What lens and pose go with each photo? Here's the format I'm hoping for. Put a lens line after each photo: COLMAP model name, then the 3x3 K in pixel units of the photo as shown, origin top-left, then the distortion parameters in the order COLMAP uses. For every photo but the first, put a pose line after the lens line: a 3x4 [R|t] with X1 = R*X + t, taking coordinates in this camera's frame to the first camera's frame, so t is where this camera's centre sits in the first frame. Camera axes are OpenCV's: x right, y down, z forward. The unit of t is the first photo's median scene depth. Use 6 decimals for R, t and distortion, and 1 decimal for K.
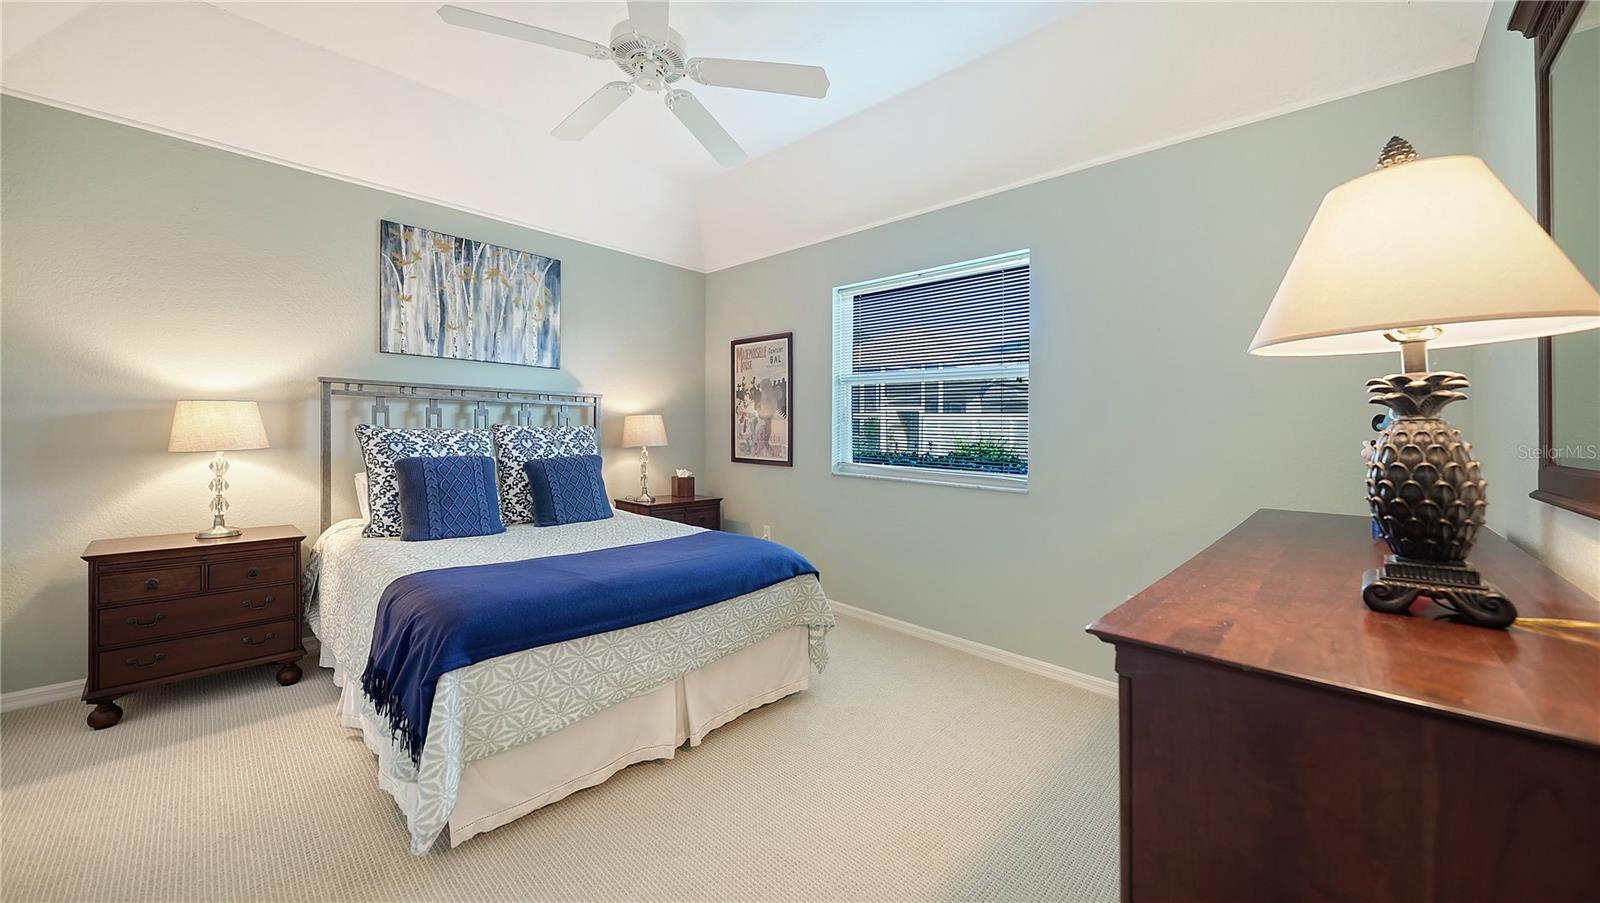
lens RADIAL K [[577.4, 0, 800.2], [0, 577.4, 423.9], [0, 0, 1]] dist [-0.000164, -0.000030]
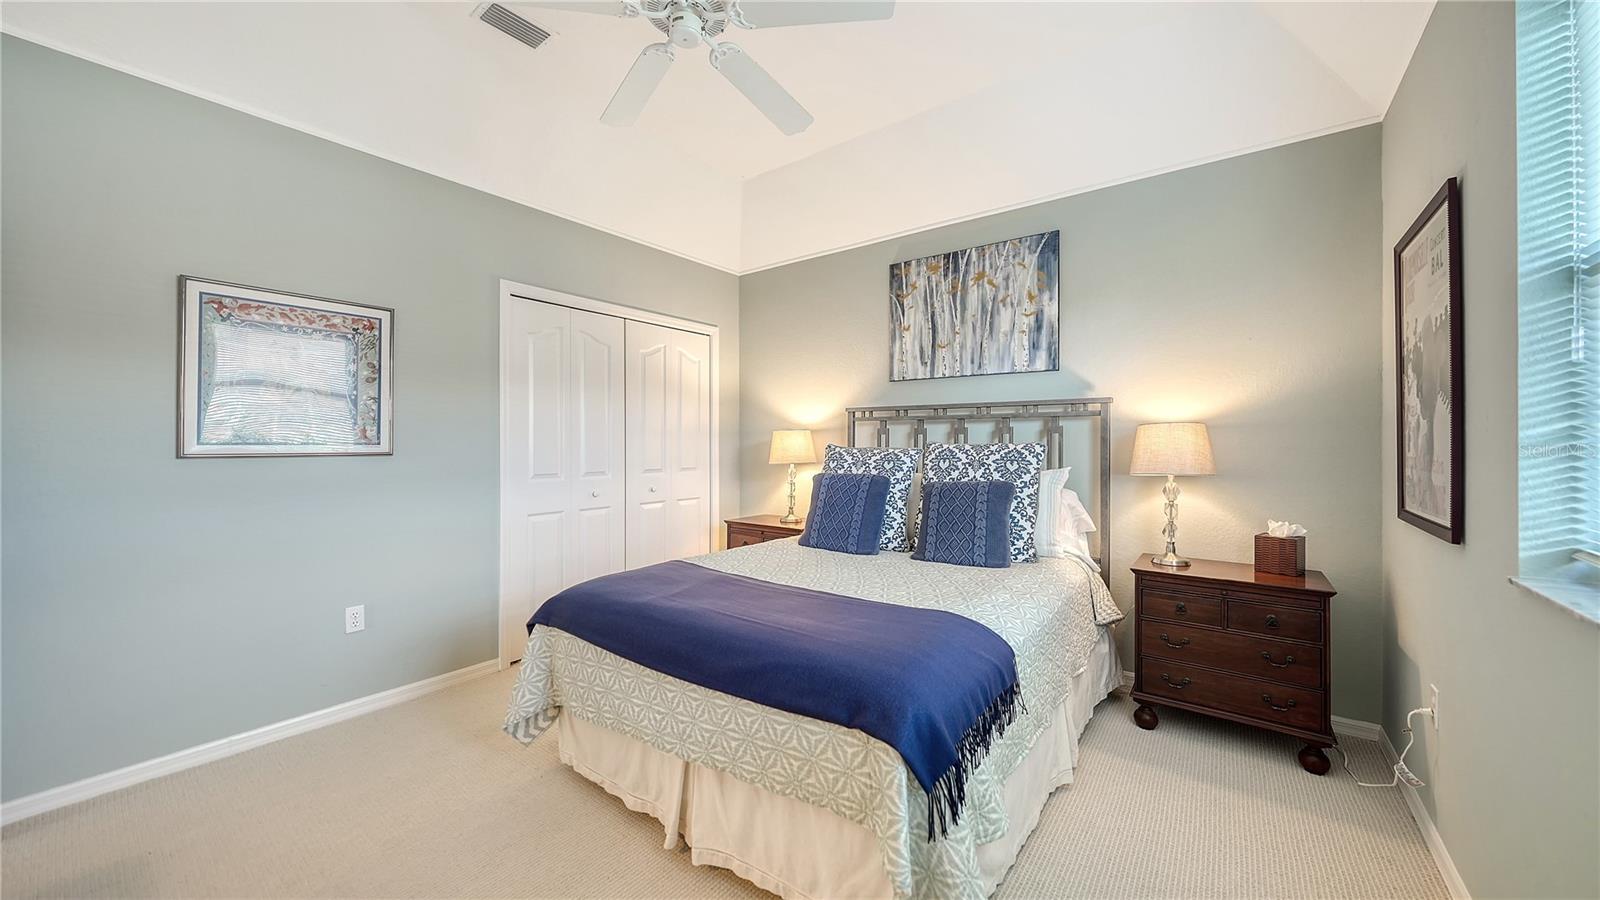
lens RADIAL K [[580.7, 0, 801.1], [0, 580.7, 448.8], [0, 0, 1]] dist [-0.001100, -0.000048]
pose [[0.103867, -0.007527, -0.994563, 0.354909], [0.010054, 0.999928, -0.006517, 0.013012], [0.994540, -0.009323, 0.103935, 0.636252]]
